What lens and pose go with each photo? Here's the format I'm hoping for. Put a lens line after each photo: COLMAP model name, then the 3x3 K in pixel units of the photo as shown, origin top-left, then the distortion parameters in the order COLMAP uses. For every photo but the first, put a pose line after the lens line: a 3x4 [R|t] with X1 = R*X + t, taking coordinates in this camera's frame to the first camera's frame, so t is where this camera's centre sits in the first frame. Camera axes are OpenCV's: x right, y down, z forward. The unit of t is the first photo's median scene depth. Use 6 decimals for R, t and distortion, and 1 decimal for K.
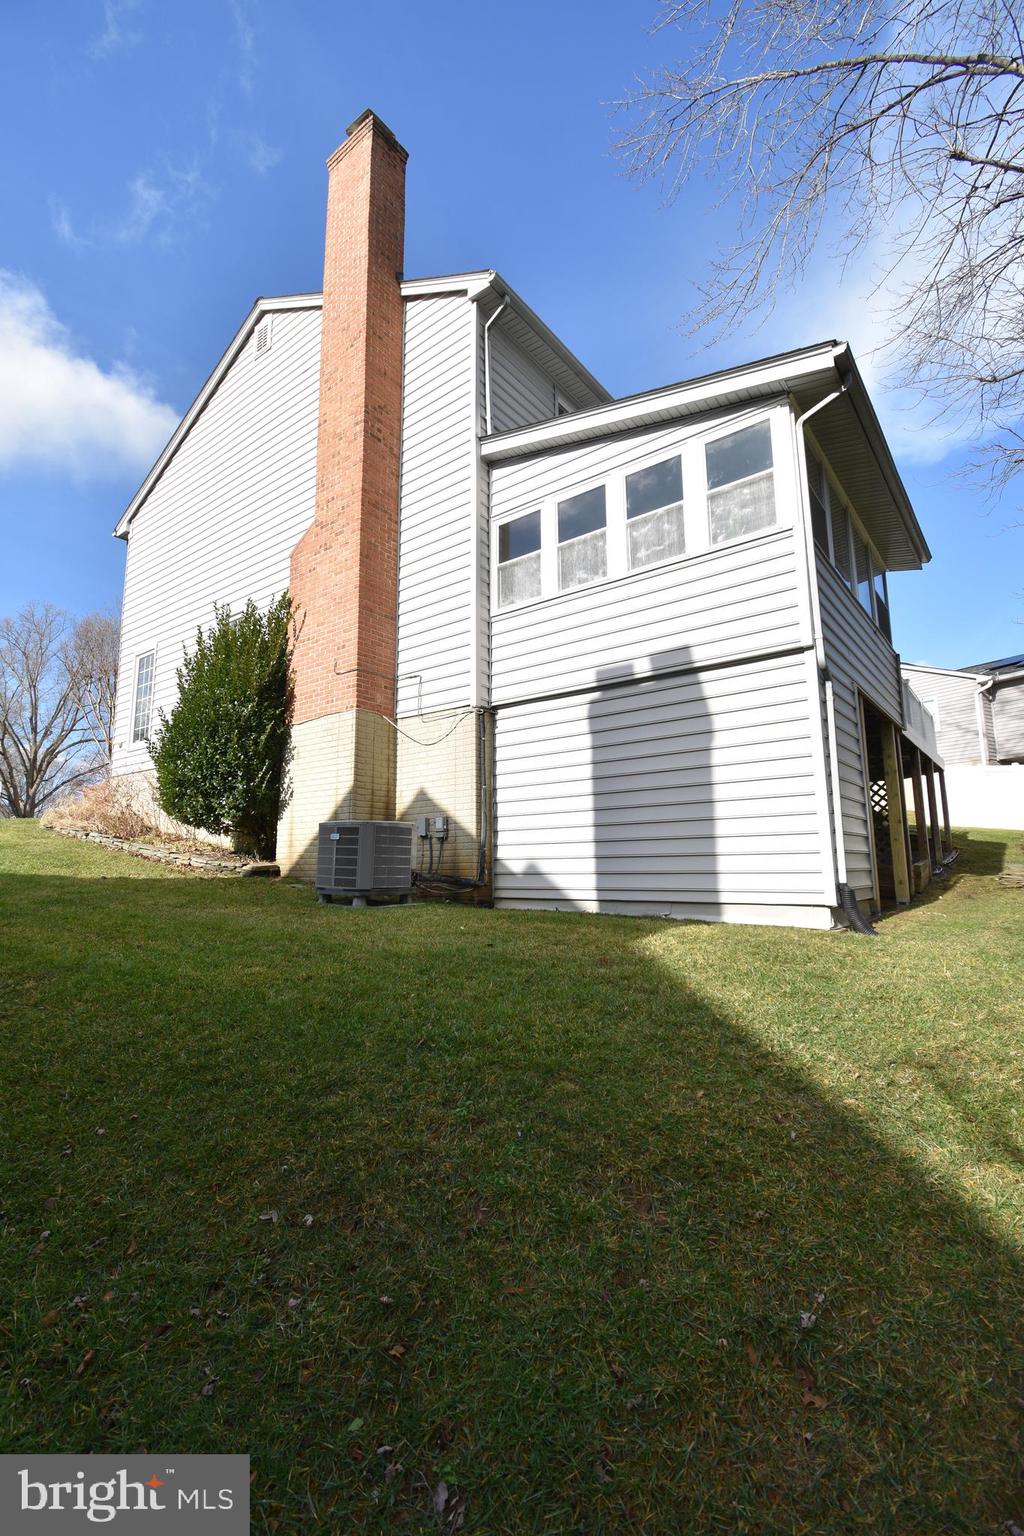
lens RADIAL K [[692.4, 0, 512.0], [0, 692.4, 768.0], [0, 0, 1]] dist [0.015431, -0.028524]
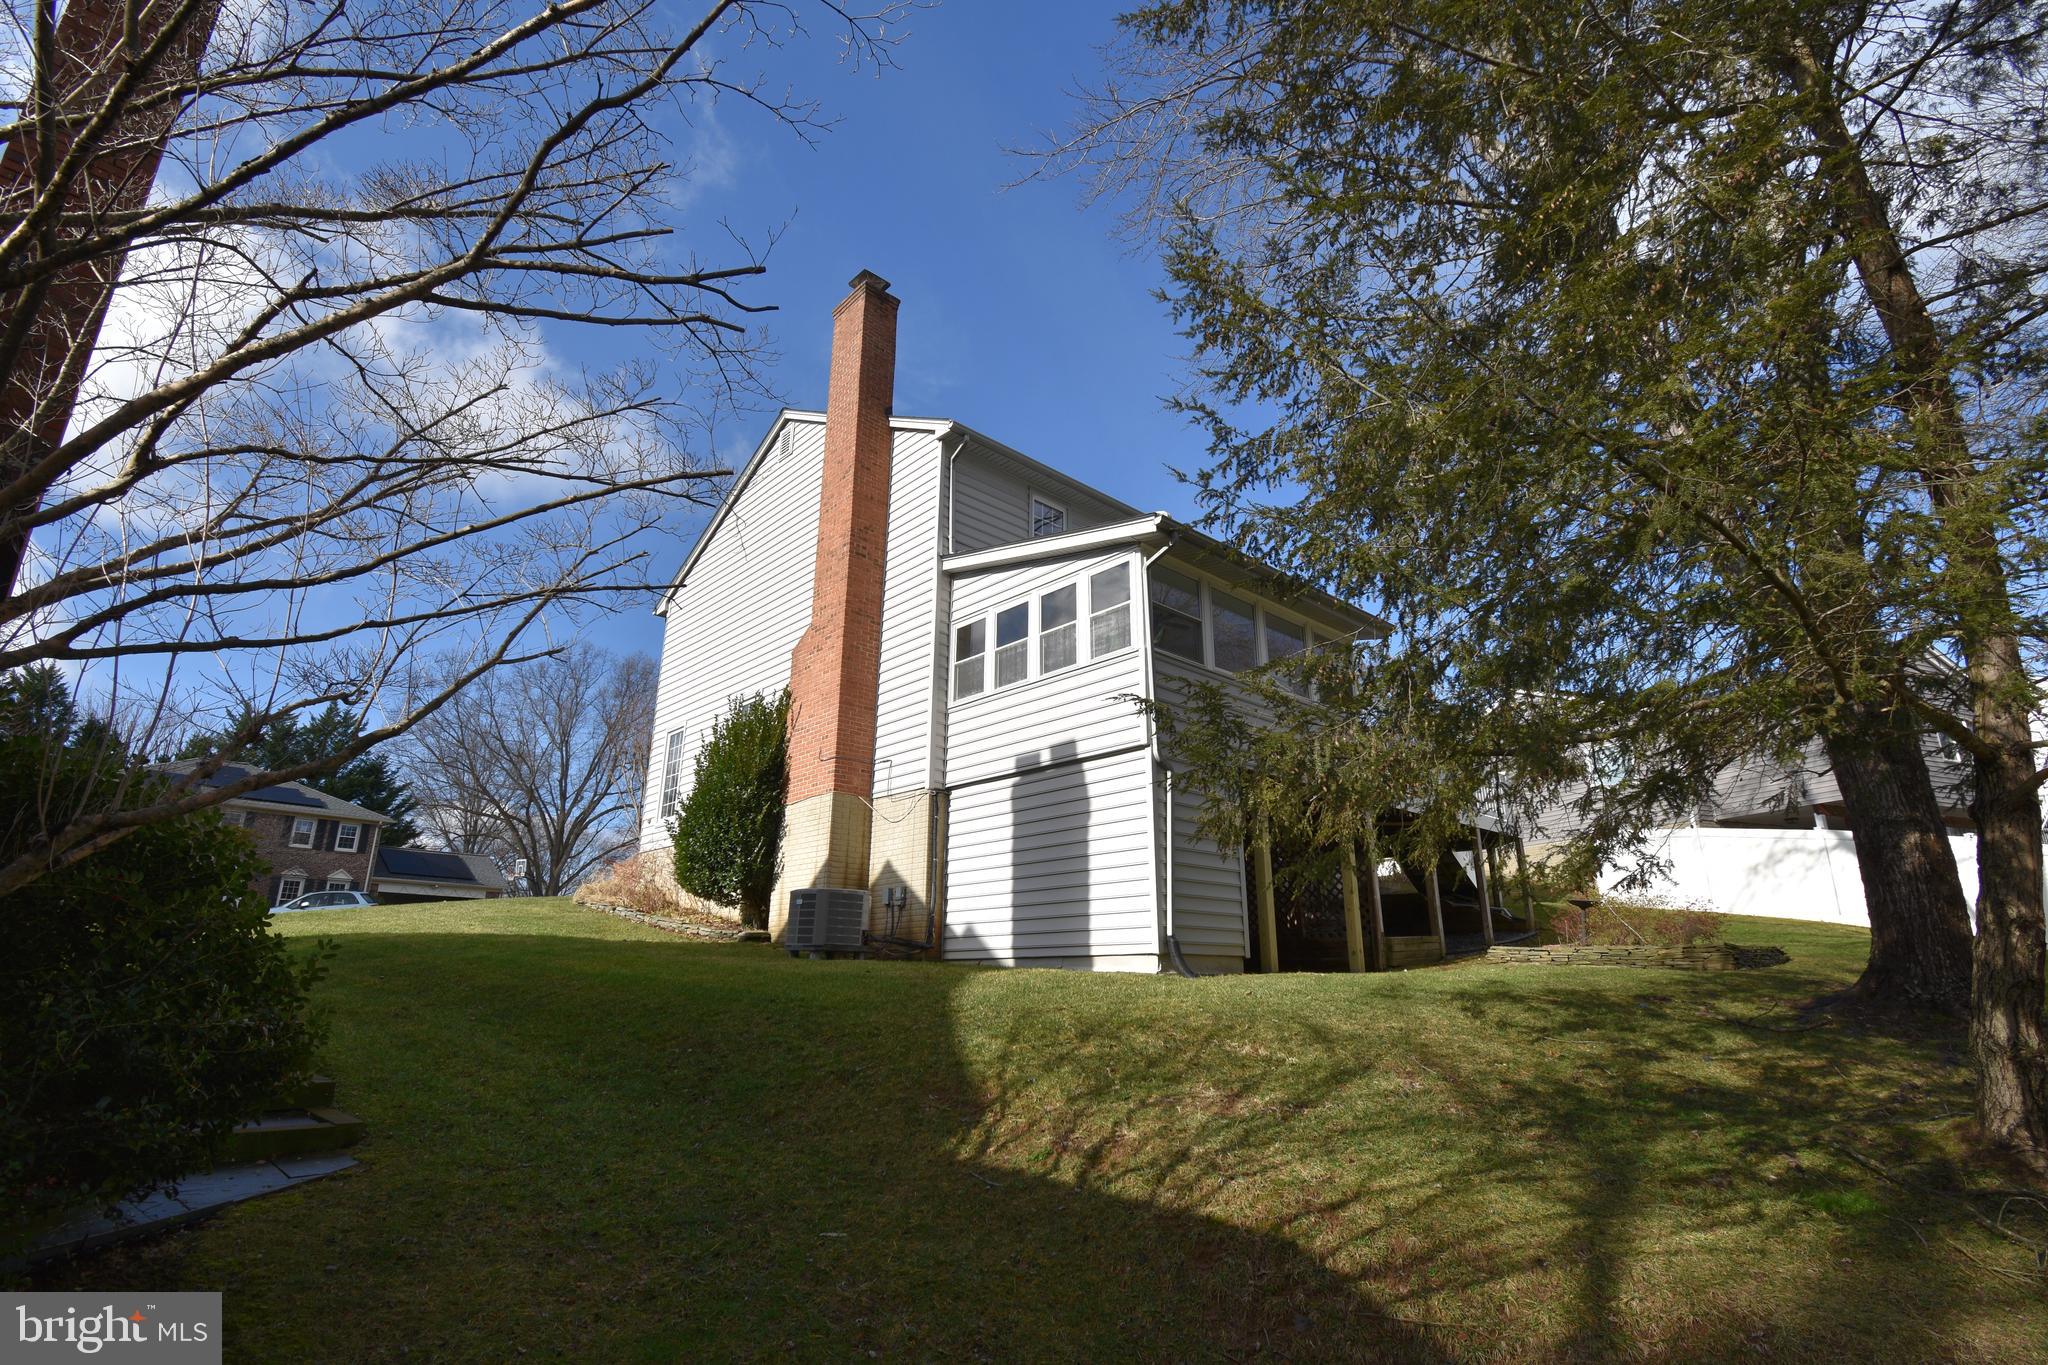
lens RADIAL K [[982.1, 0, 1024.0], [0, 982.1, 682.5], [0, 0, 1]] dist [-0.000763, -0.000082]
pose [[0.986371, -0.036054, -0.160539, 0.340215], [0.011033, 0.987994, -0.154095, -0.009169], [0.164168, 0.150224, 0.974927, -0.541912]]
